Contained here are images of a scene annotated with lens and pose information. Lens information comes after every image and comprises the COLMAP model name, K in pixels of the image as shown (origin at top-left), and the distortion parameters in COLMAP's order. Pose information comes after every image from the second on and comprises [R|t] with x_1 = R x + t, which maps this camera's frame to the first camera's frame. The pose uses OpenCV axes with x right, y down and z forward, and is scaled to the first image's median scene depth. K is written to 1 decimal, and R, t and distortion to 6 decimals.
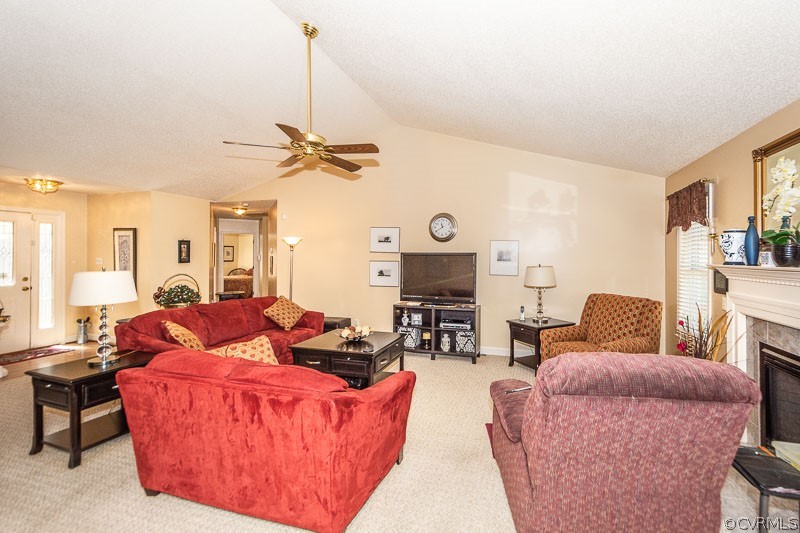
lens RADIAL K [[359.7, 0, 425.2], [0, 359.7, 258.0], [0, 0, 1]] dist [-0.000131, -0.000234]
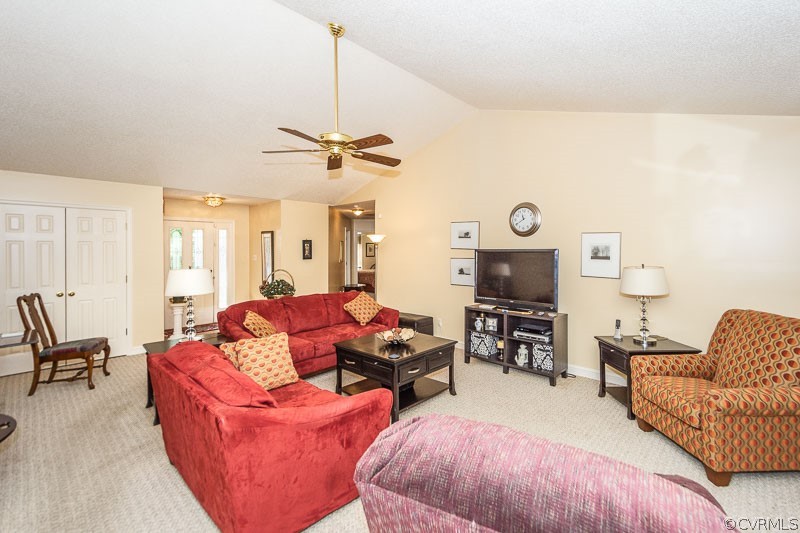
lens RADIAL K [[359.5, 0, 420.6], [0, 359.5, 252.6], [0, 0, 1]] dist [0.002103, -0.000242]
pose [[0.901356, -0.004362, -0.433057, 0.213854], [0.005346, 0.999985, 0.001056, -0.009344], [0.433046, -0.003267, 0.901366, 0.133425]]
